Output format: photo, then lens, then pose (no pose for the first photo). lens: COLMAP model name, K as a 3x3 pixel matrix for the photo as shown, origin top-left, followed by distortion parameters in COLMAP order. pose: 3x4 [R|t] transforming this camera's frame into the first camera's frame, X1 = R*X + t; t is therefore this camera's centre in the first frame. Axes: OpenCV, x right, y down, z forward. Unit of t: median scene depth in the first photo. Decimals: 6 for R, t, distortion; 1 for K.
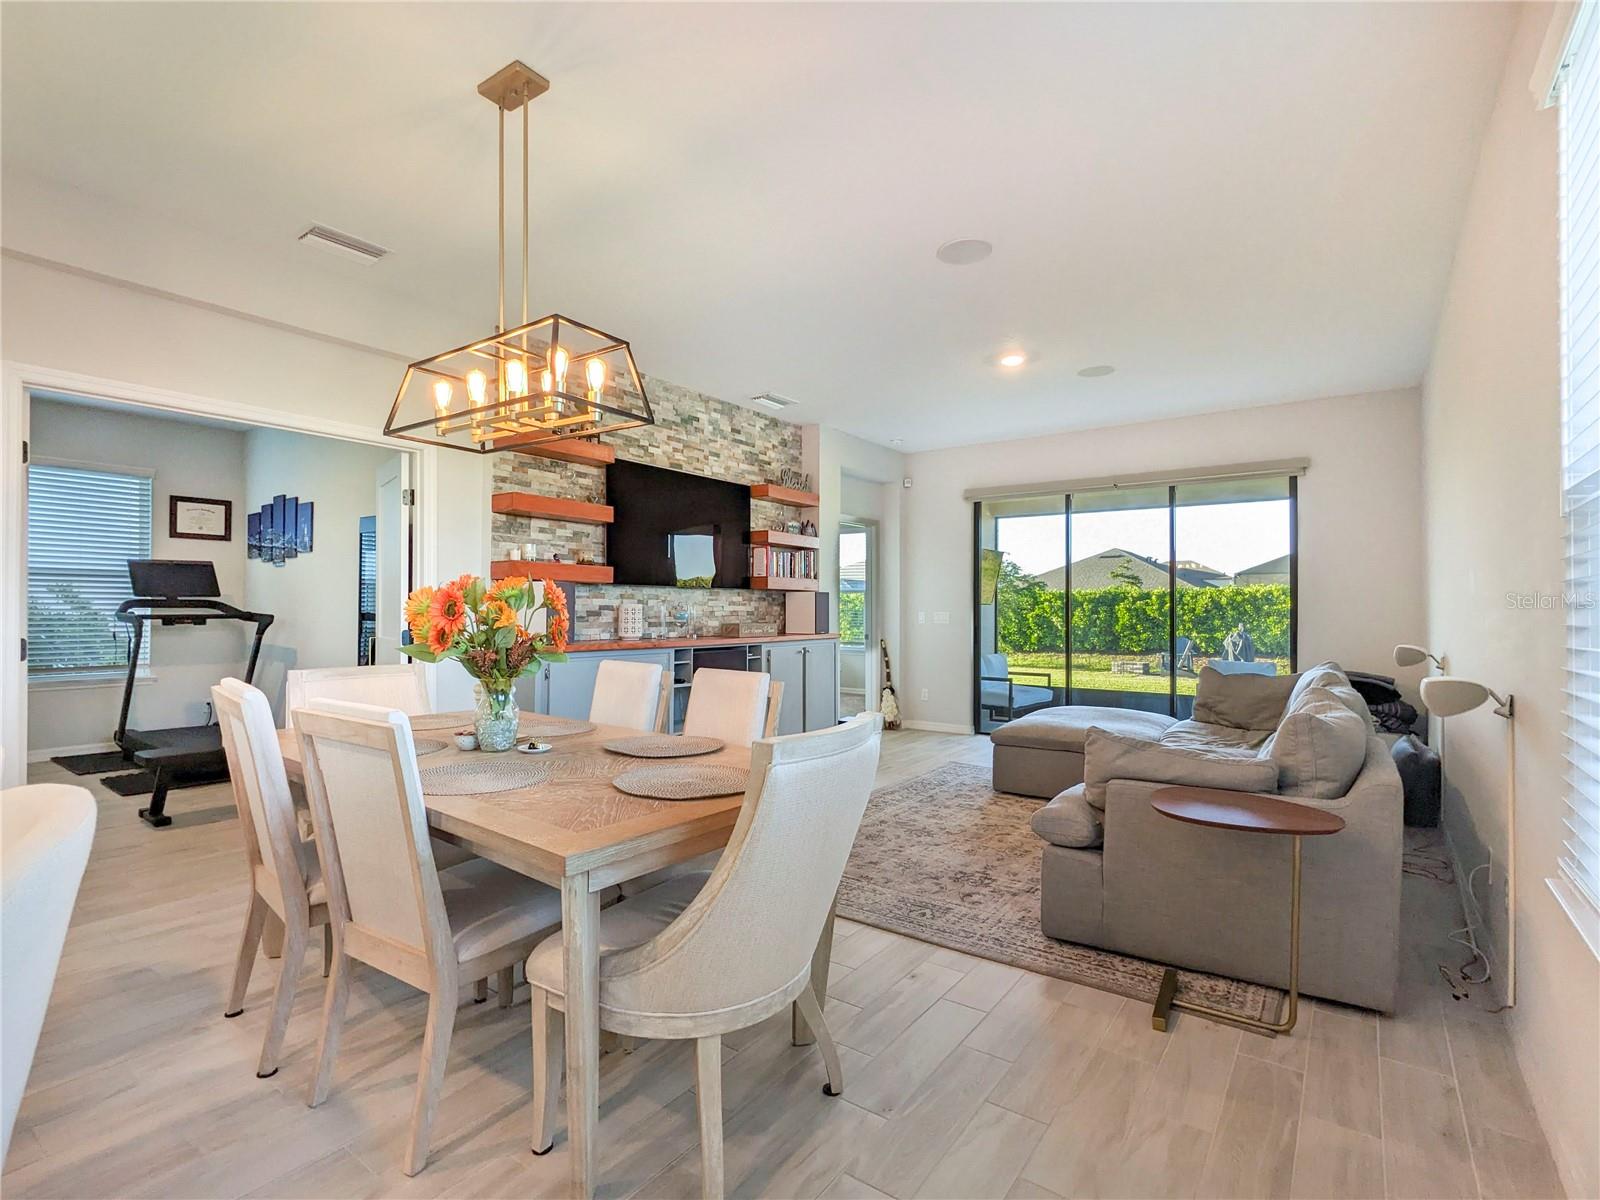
lens RADIAL K [[780.3, 0, 798.9], [0, 780.3, 603.7], [0, 0, 1]] dist [0.001858, 0.000770]
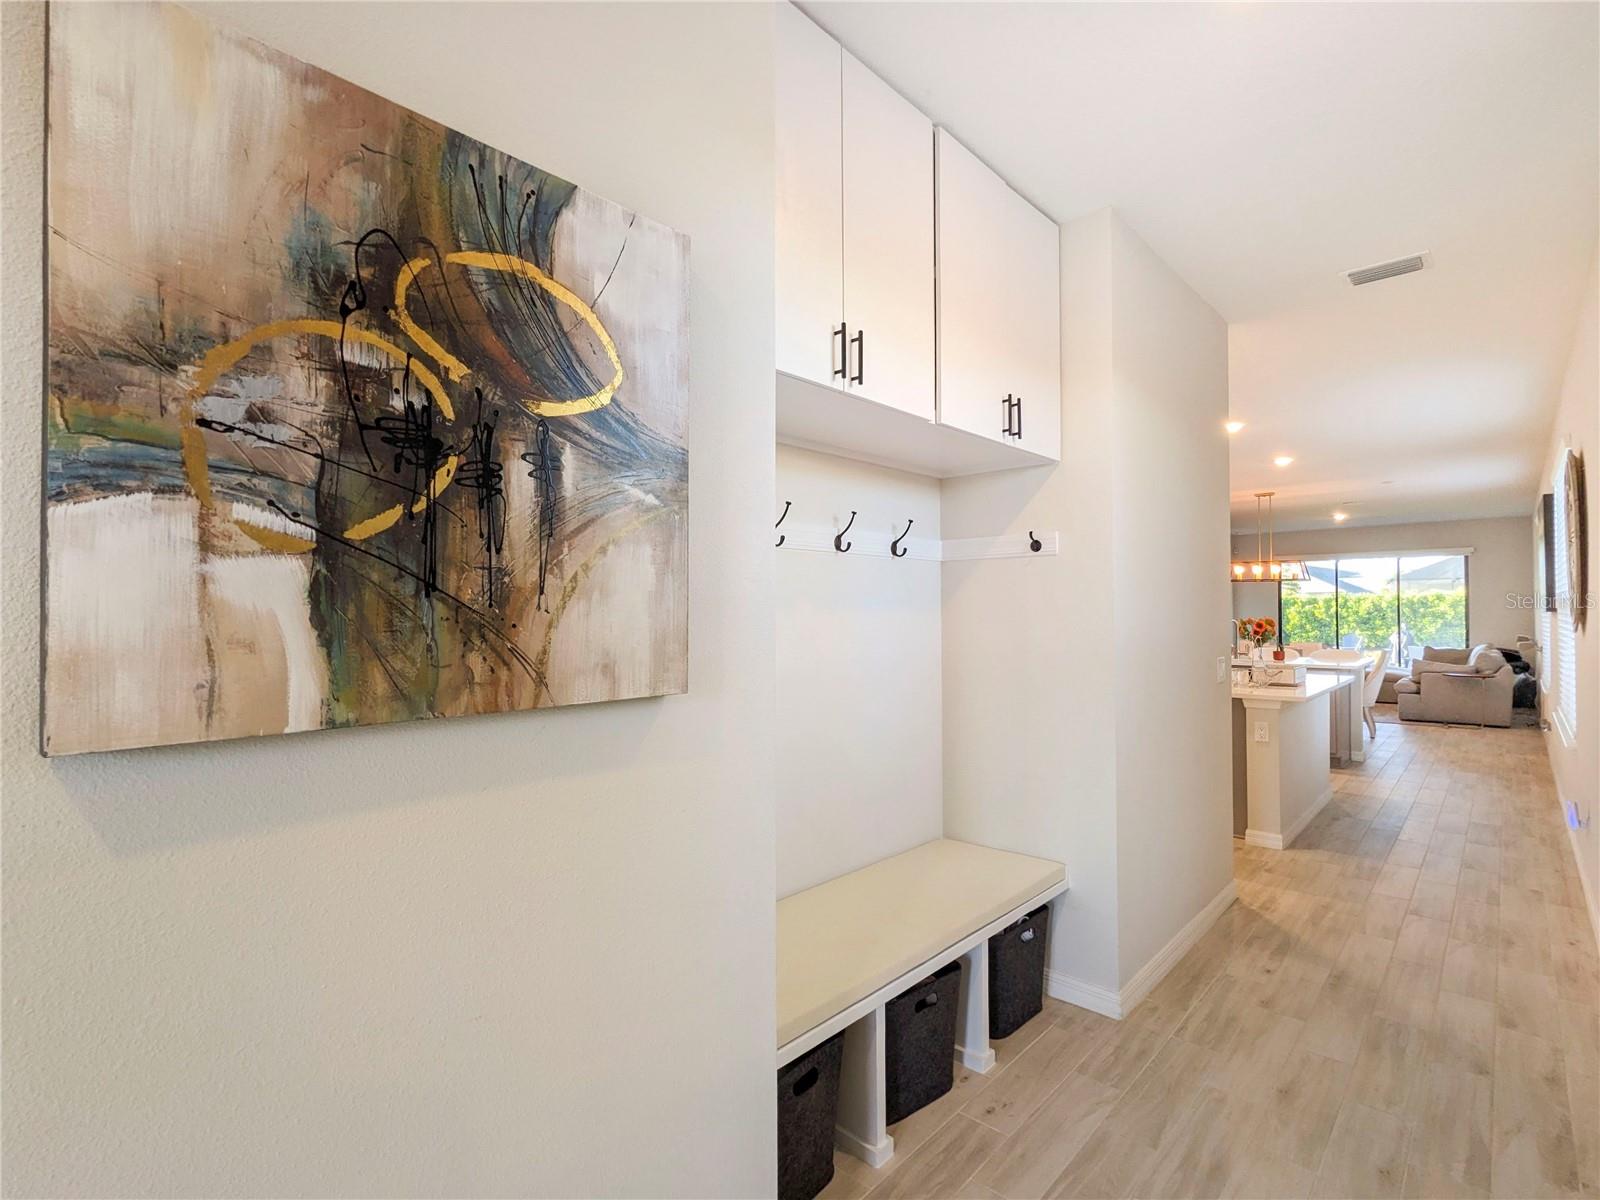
lens RADIAL K [[780.3, 0, 799.8], [0, 780.3, 602.6], [0, 0, 1]] dist [0.001858, 0.000770]
pose [[0.993523, -0.010832, -0.113111, -0.255707], [0.010527, 0.999939, -0.003299, -0.014005], [0.113140, 0.002087, 0.993577, -0.362099]]
